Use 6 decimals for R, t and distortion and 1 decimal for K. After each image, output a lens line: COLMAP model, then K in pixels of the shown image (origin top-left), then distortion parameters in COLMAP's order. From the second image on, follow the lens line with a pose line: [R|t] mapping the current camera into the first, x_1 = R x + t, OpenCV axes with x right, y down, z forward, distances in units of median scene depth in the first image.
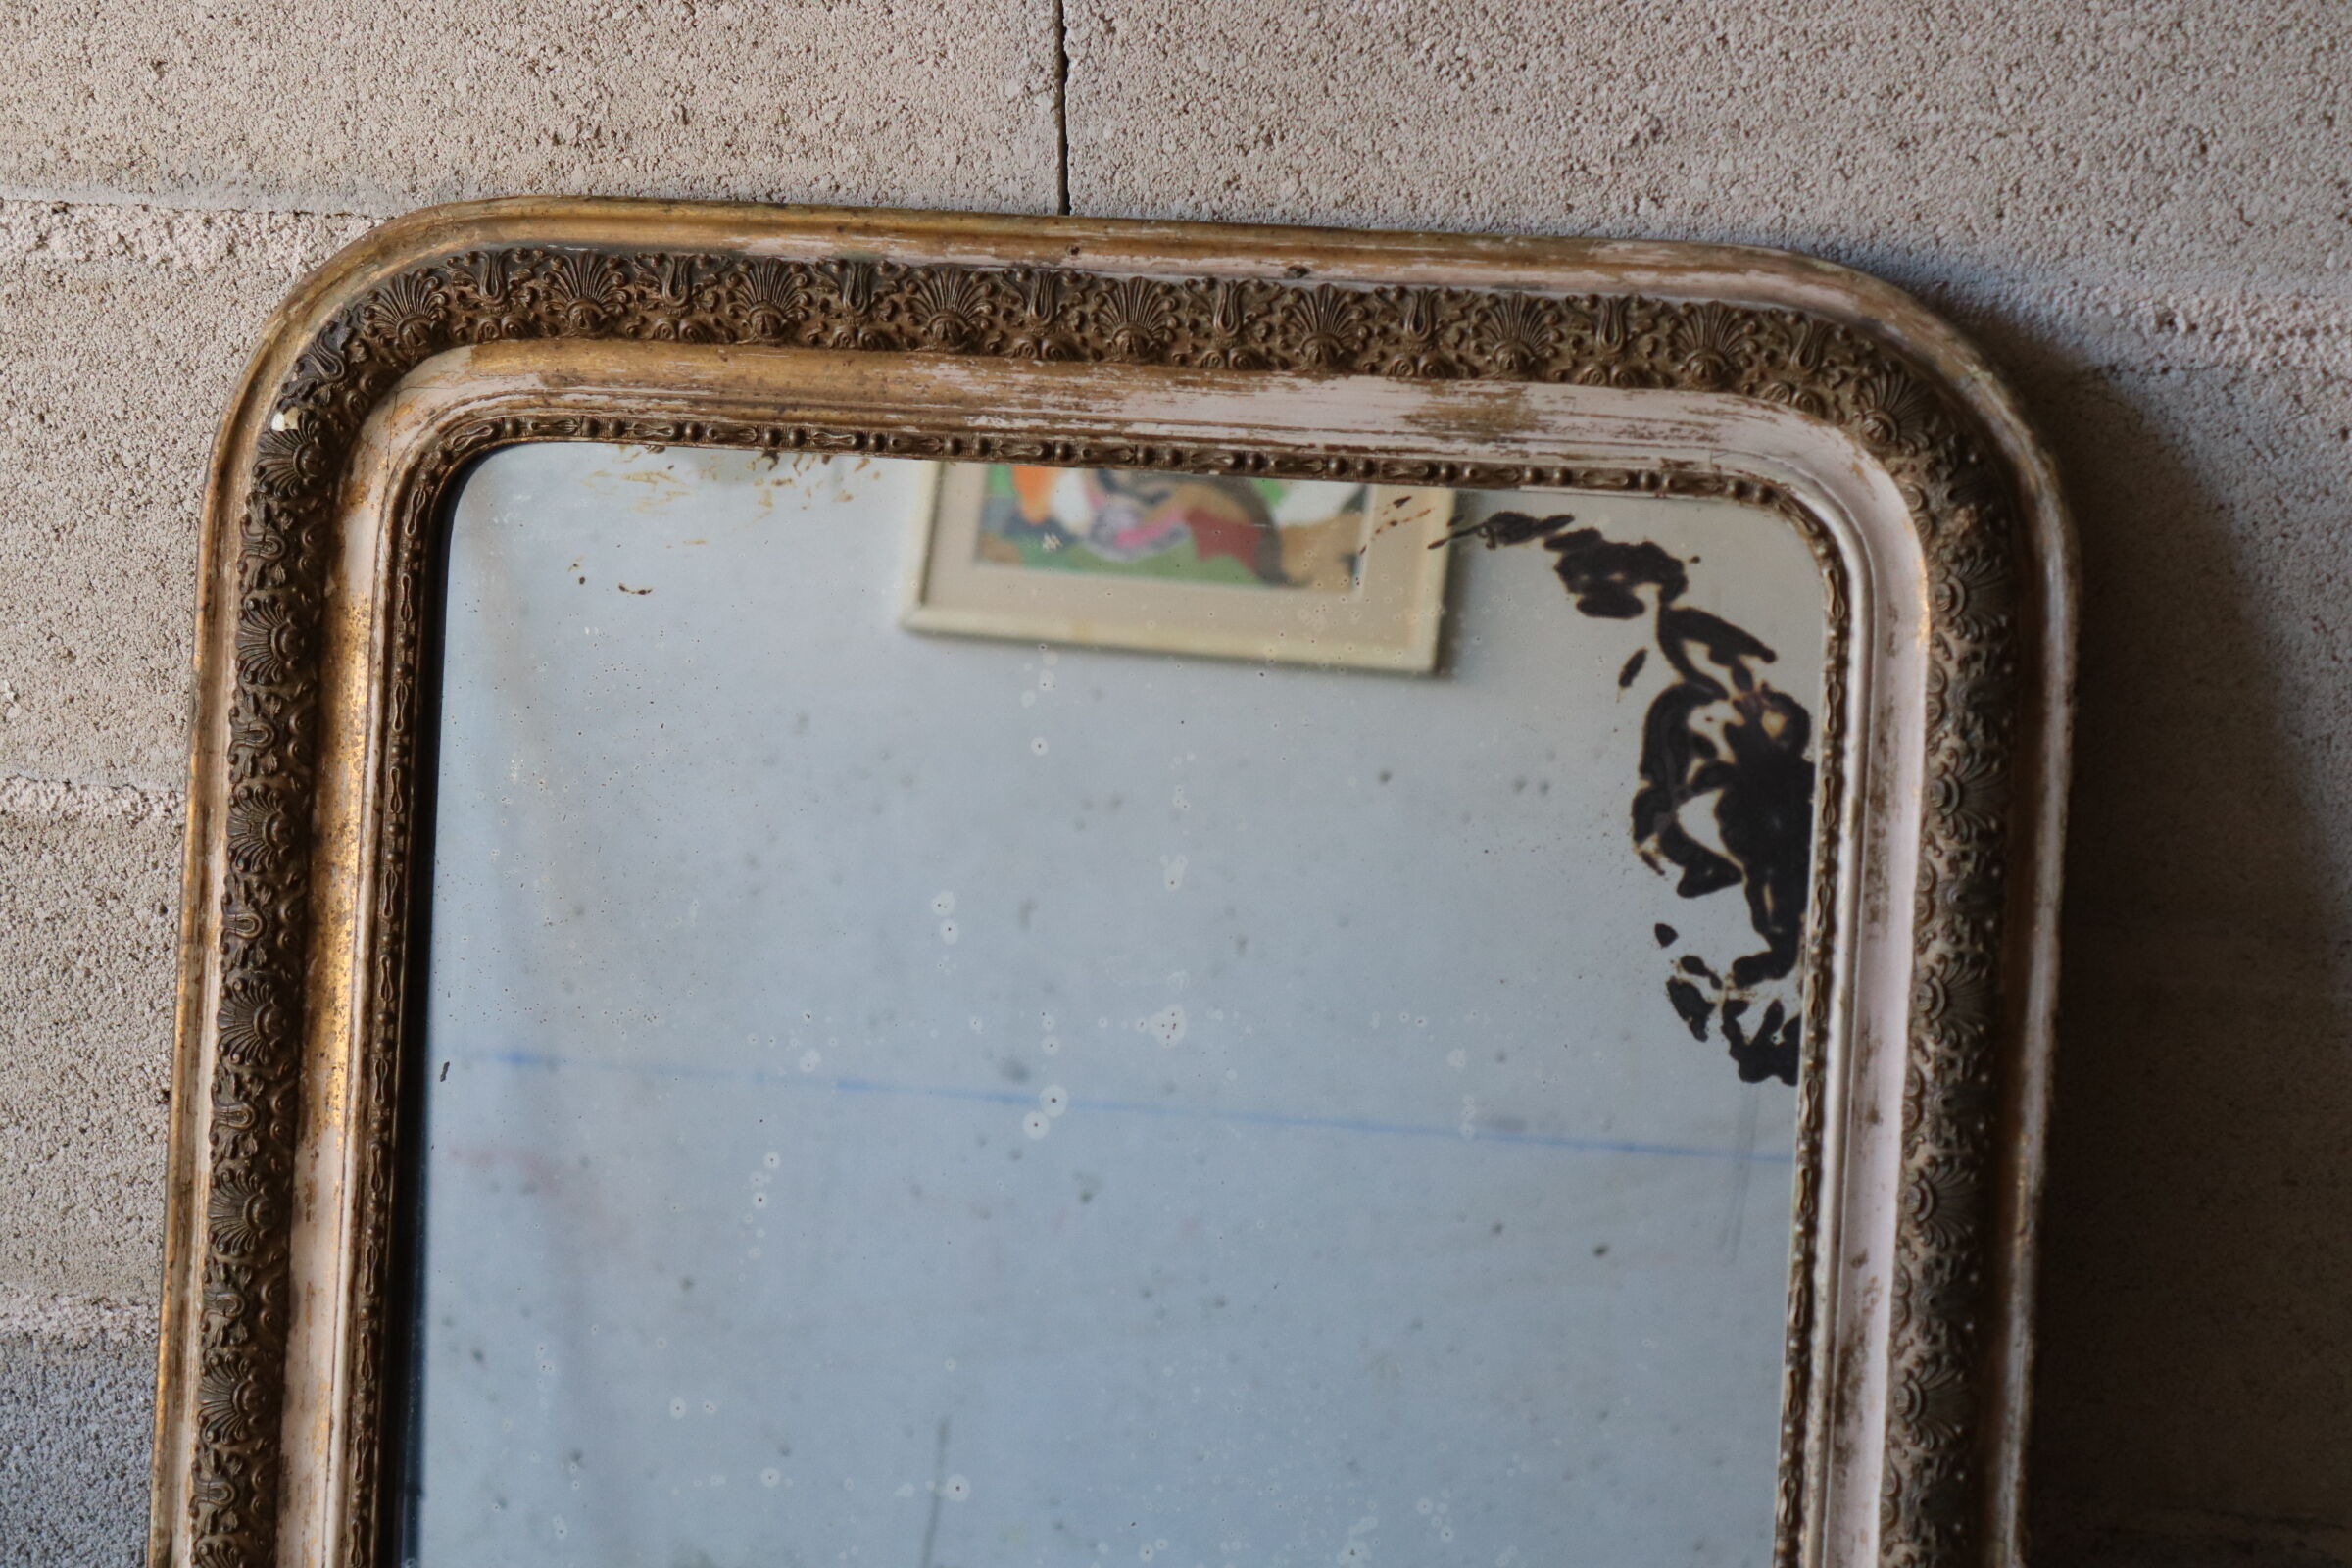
lens RADIAL K [[5604.0, 0, 1189.3], [0, 5604.0, 813.9], [0, 0, 1]] dist [0.081648, -0.019450]
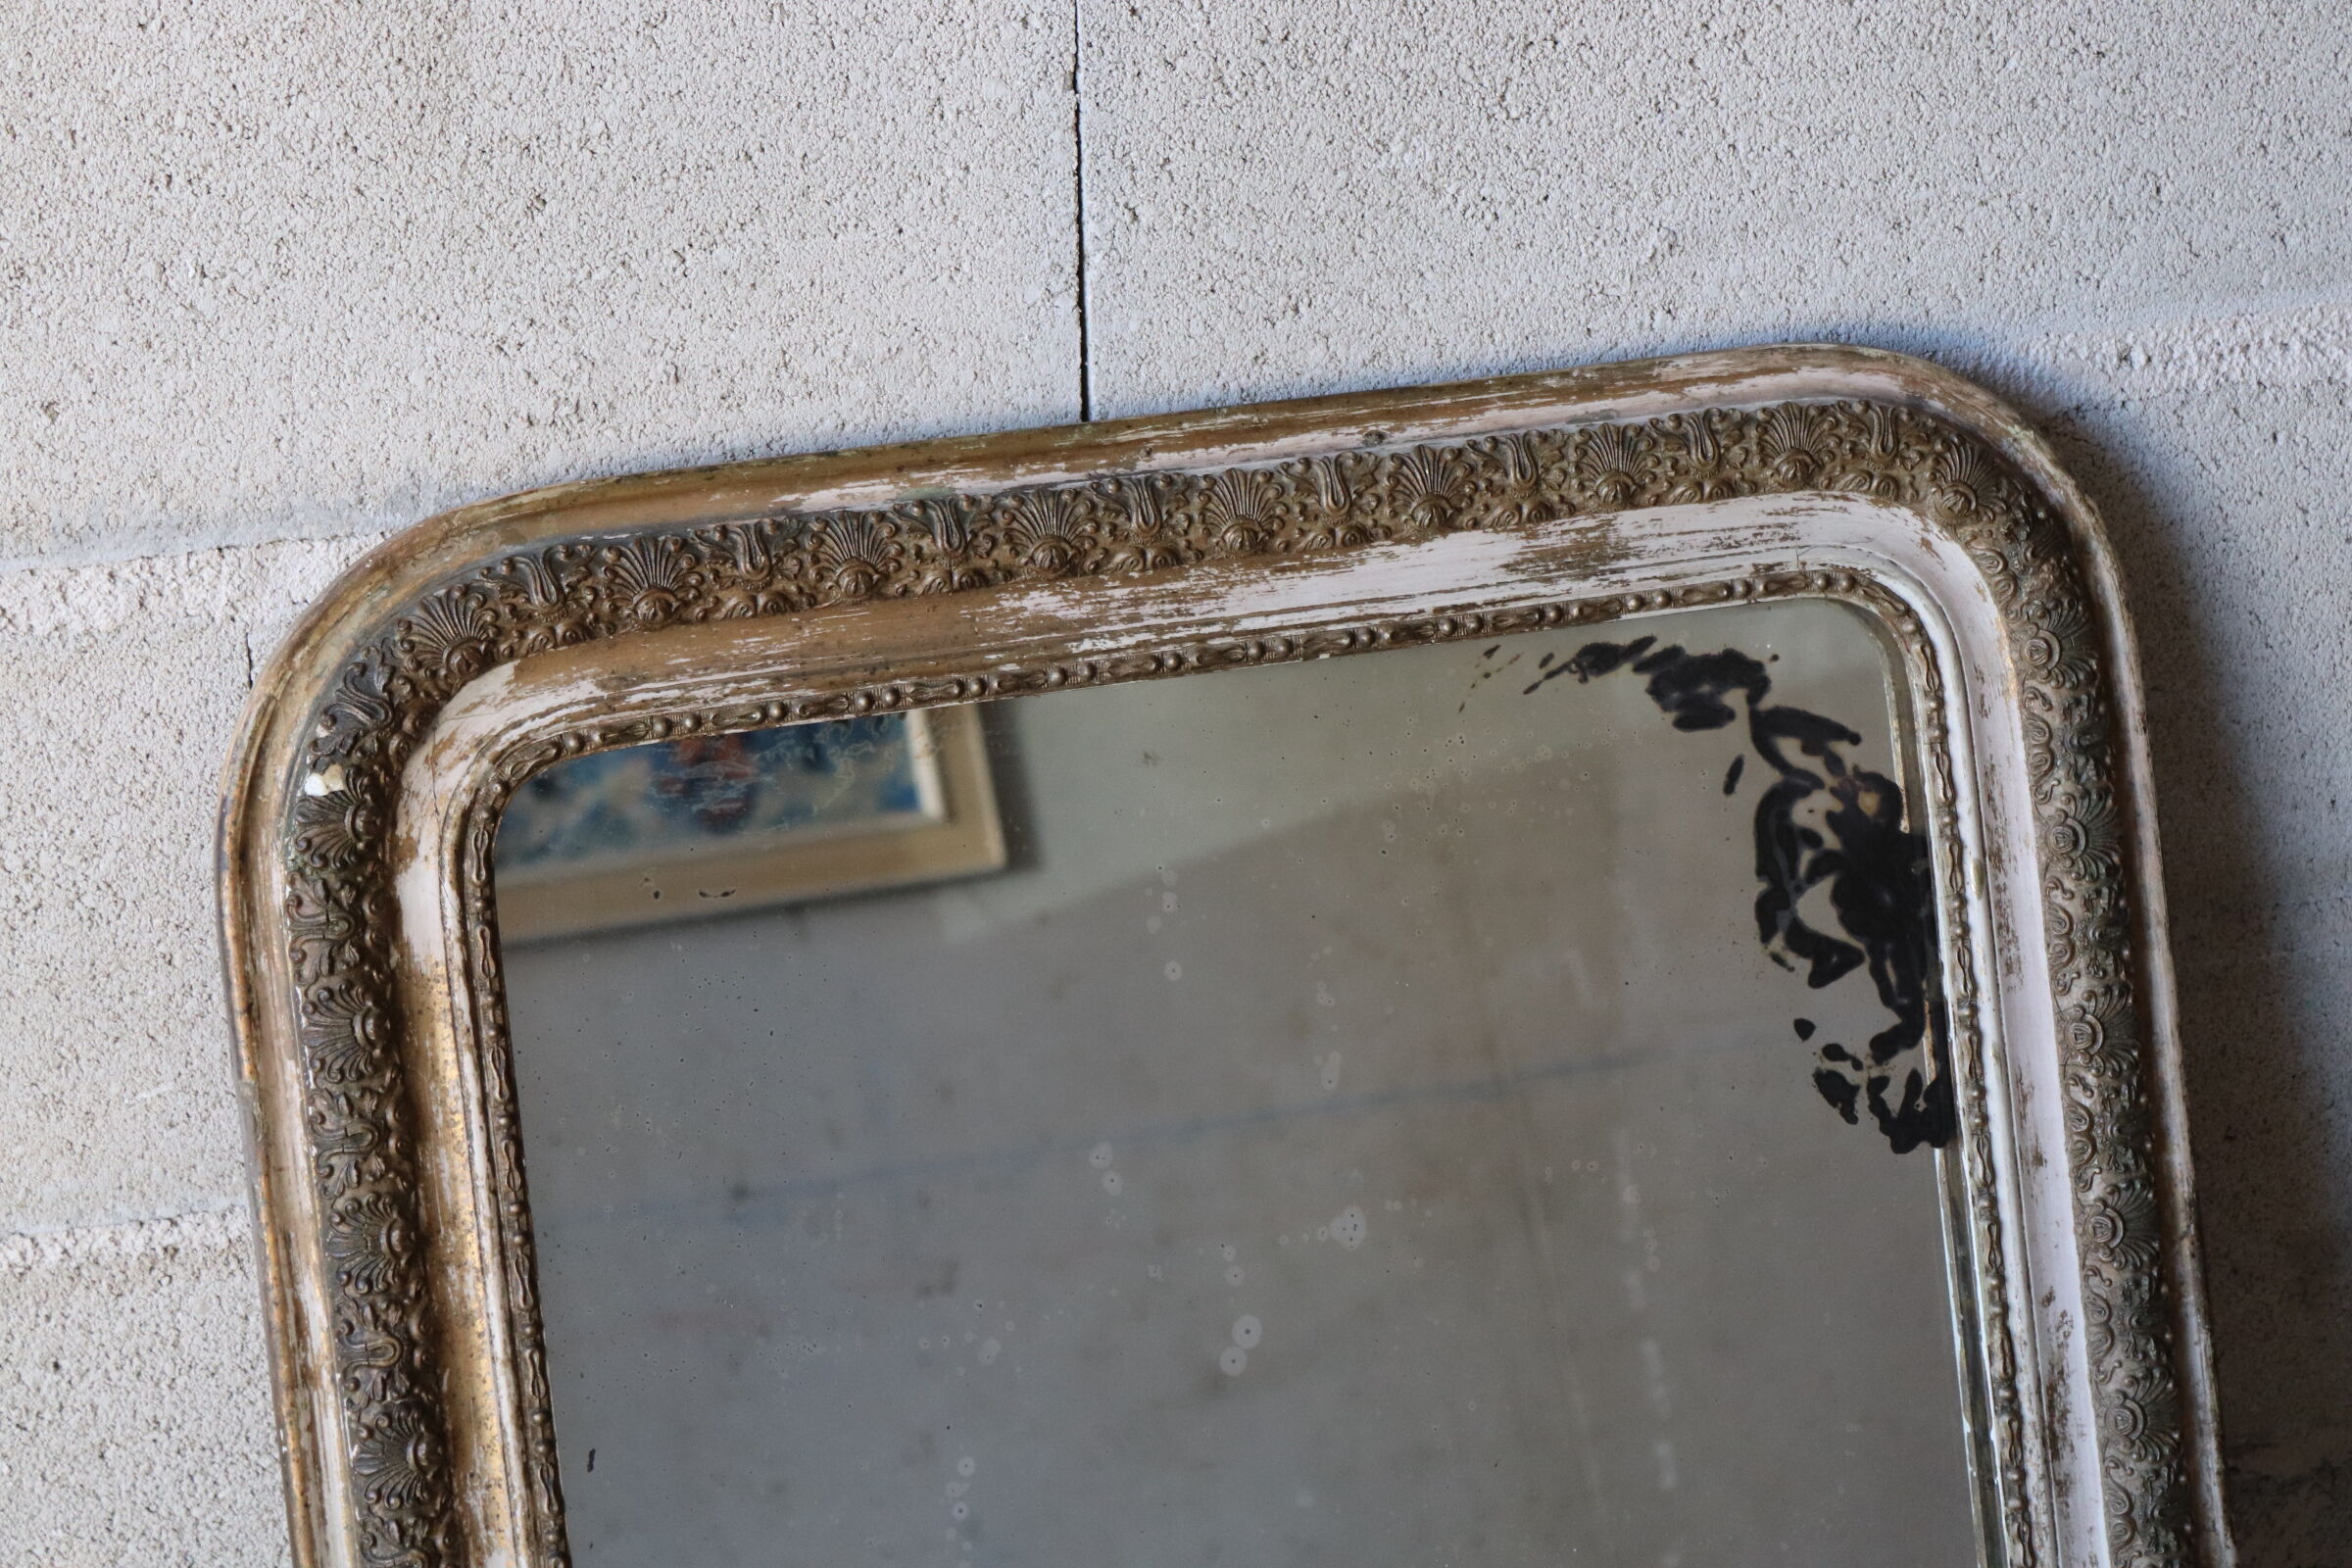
lens RADIAL K [[5625.7, 0, 1201.8], [0, 5625.7, 792.7], [0, 0, 1]] dist [0.024777, 0.762610]
pose [[0.852291, -0.185467, 0.489083, -0.484154], [0.182647, 0.981695, 0.053987, -0.092526], [-0.490143, 0.043317, 0.870565, 0.166227]]
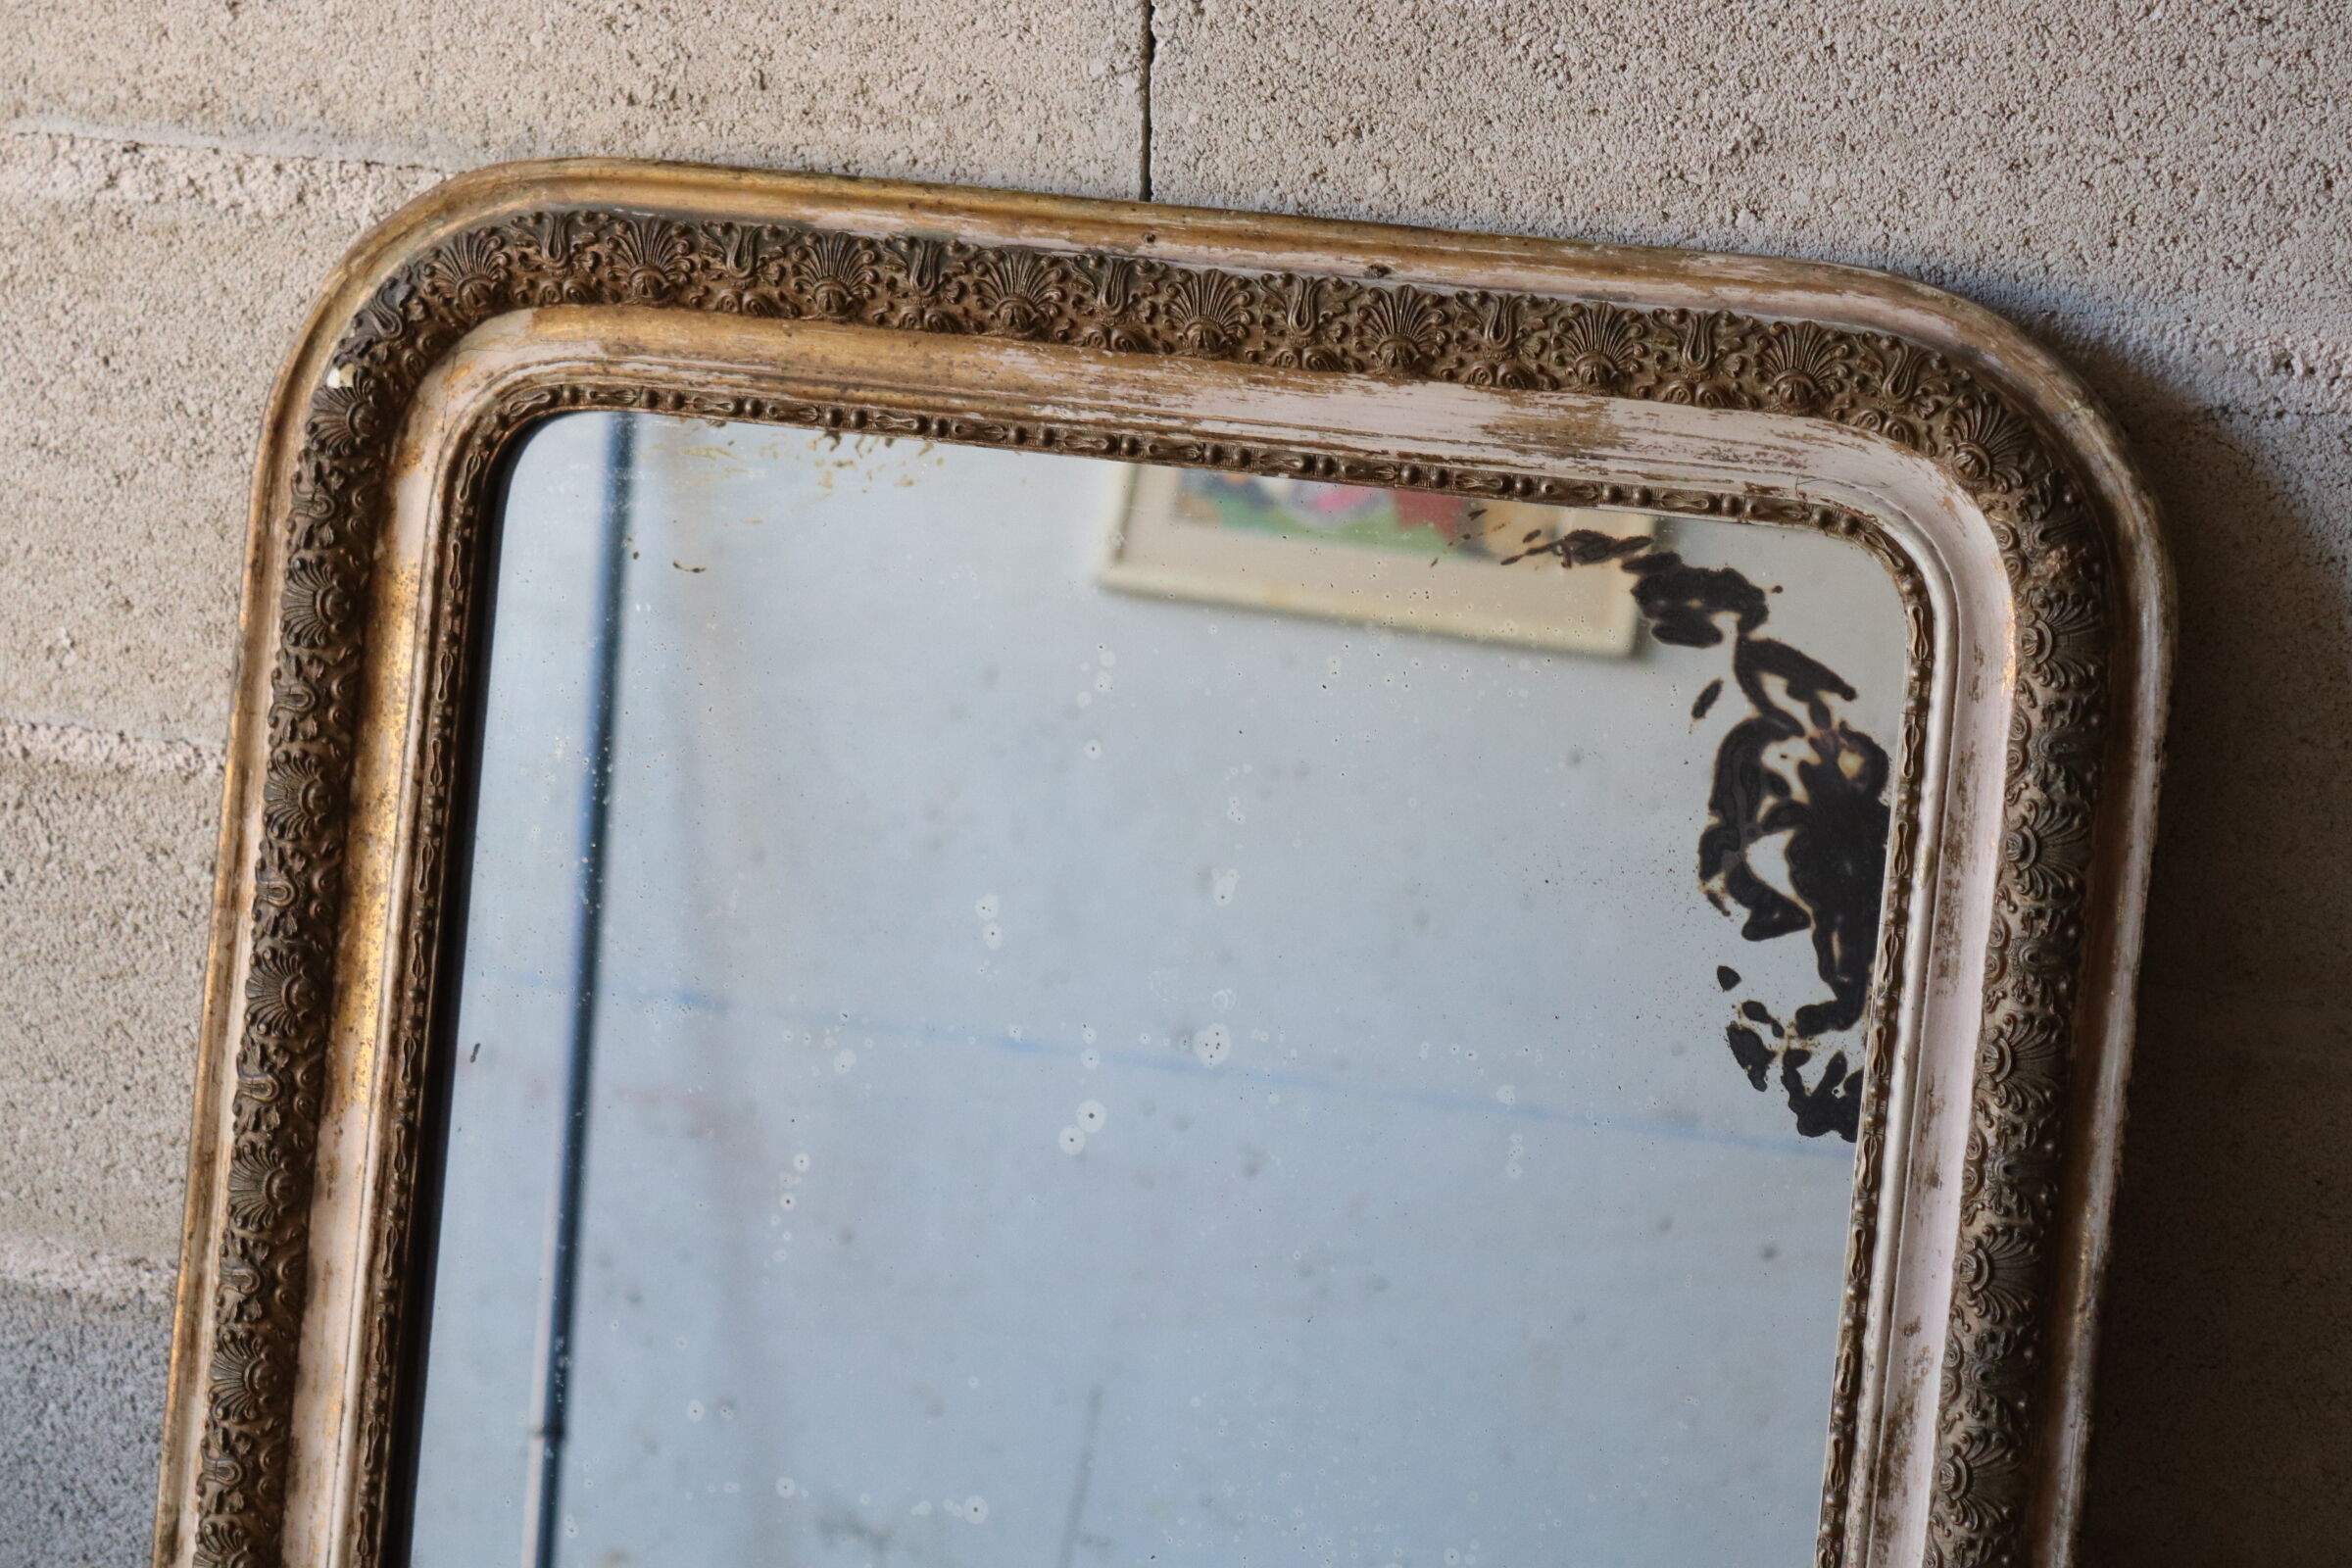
lens RADIAL K [[5604.0, 0, 1189.3], [0, 5604.0, 813.9], [0, 0, 1]] dist [0.081648, -0.019450]
pose [[0.997554, 0.048036, -0.050780, 0.039431], [-0.047454, 0.998794, 0.012597, -0.013941], [0.051324, -0.010157, 0.998630, 0.035802]]
